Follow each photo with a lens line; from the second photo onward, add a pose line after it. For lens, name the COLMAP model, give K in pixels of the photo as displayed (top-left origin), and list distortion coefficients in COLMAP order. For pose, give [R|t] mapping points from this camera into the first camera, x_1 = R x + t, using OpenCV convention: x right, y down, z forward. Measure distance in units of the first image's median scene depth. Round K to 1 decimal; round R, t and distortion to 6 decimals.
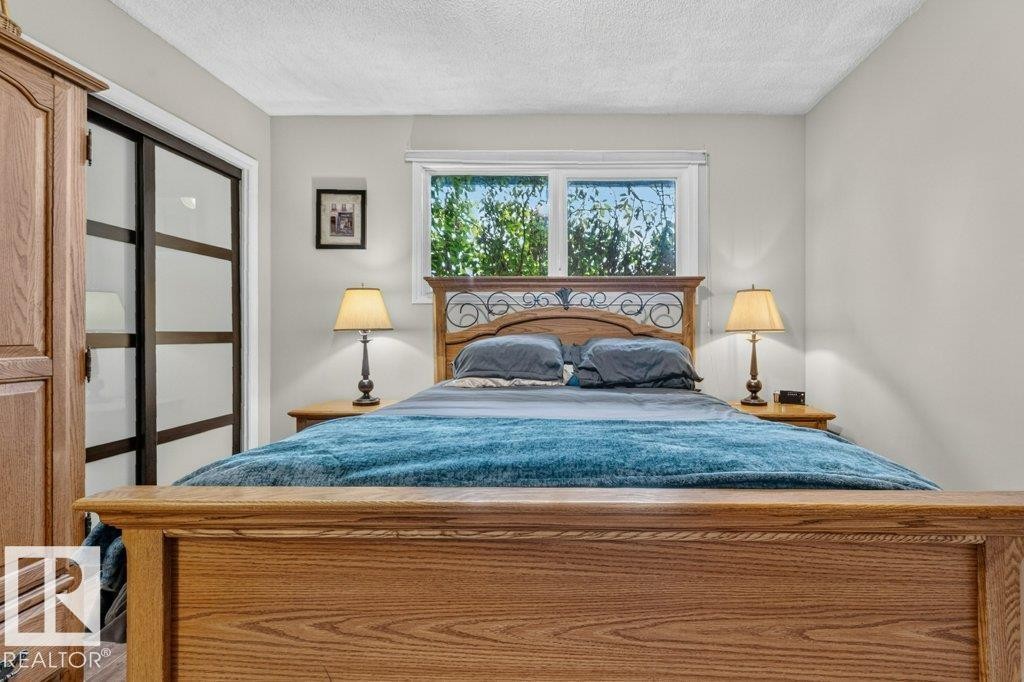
lens RADIAL K [[471.4, 0, 511.9], [0, 471.4, 333.6], [0, 0, 1]] dist [0.002010, 0.001204]
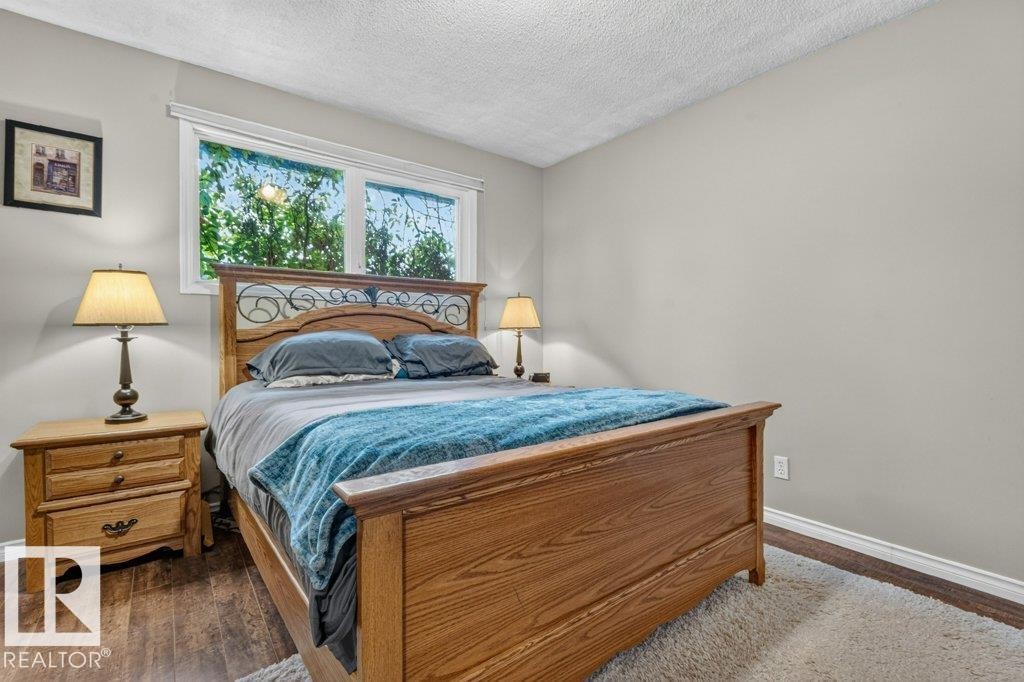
lens RADIAL K [[471.4, 0, 506.4], [0, 471.4, 341.3], [0, 0, 1]] dist [0.002010, 0.001204]
pose [[0.776583, -0.012675, 0.629887, -0.319472], [-0.002107, 0.999740, 0.022716, 0.000664], [-0.630011, -0.018968, 0.776354, 0.005808]]
